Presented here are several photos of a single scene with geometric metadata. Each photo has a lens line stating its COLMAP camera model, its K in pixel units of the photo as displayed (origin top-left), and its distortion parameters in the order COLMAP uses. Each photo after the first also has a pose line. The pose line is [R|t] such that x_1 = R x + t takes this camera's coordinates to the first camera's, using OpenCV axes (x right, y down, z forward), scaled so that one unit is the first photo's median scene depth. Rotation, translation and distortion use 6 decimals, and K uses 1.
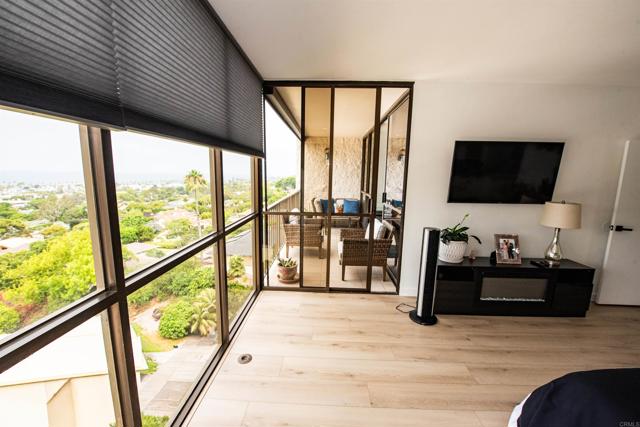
lens RADIAL K [[263.8, 0, 320.3], [0, 263.8, 214.7], [0, 0, 1]] dist [-0.020956, 0.000661]
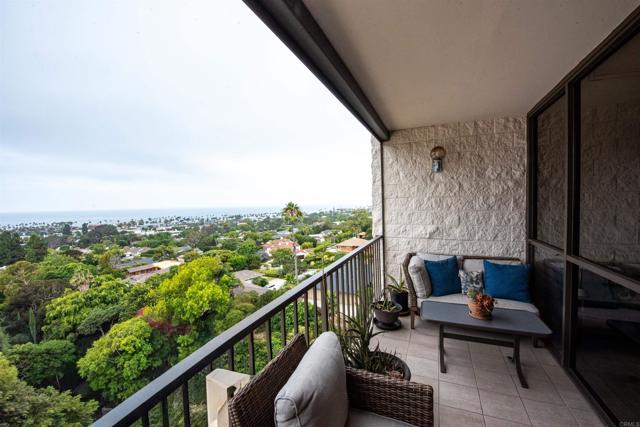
lens RADIAL K [[255.0, 0, 321.4], [0, 255.0, 215.2], [0, 0, 1]] dist [0.001000, 0.000007]
pose [[0.925217, -0.024839, -0.378623, 0.000889], [-0.014665, 0.994768, -0.101098, -0.016288], [0.379154, 0.099090, 0.920013, 0.099112]]
